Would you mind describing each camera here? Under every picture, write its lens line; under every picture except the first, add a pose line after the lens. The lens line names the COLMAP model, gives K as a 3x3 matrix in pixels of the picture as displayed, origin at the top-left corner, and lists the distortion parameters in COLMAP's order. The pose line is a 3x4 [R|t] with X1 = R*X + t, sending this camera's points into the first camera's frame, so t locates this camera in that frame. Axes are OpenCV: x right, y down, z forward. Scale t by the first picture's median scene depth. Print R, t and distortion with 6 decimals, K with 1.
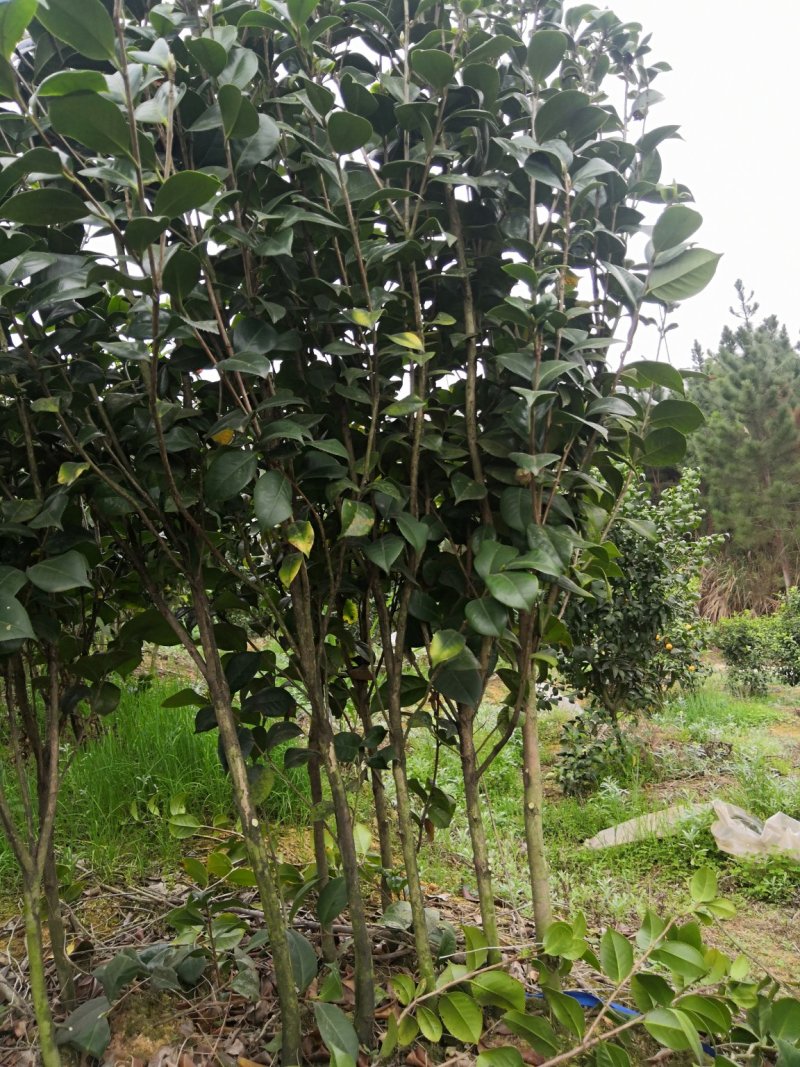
lens RADIAL K [[826.7, 0, 400.8], [0, 826.7, 531.9], [0, 0, 1]] dist [0.007447, 0.008830]
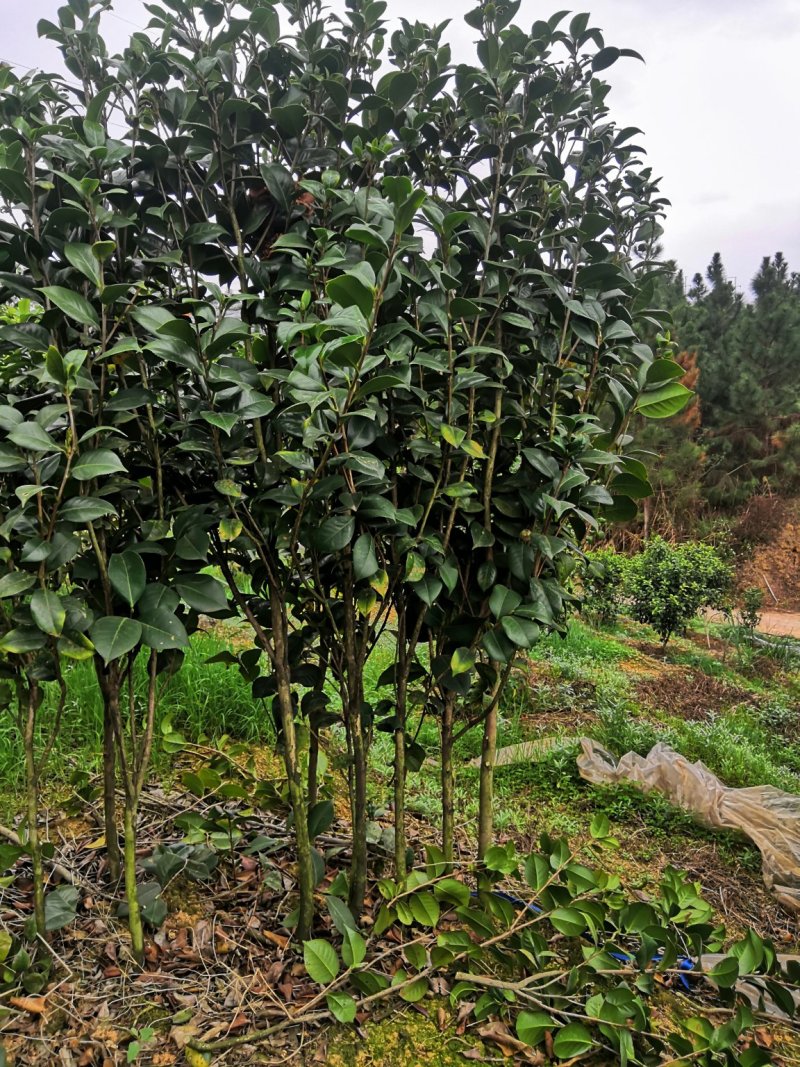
lens RADIAL K [[826.7, 0, 399.0], [0, 826.7, 534.7], [0, 0, 1]] dist [0.007447, 0.008830]
pose [[0.982393, 0.107641, 0.152698, -0.183419], [-0.126644, 0.984575, 0.120724, -0.144508], [-0.137347, -0.137936, 0.980872, -0.199799]]
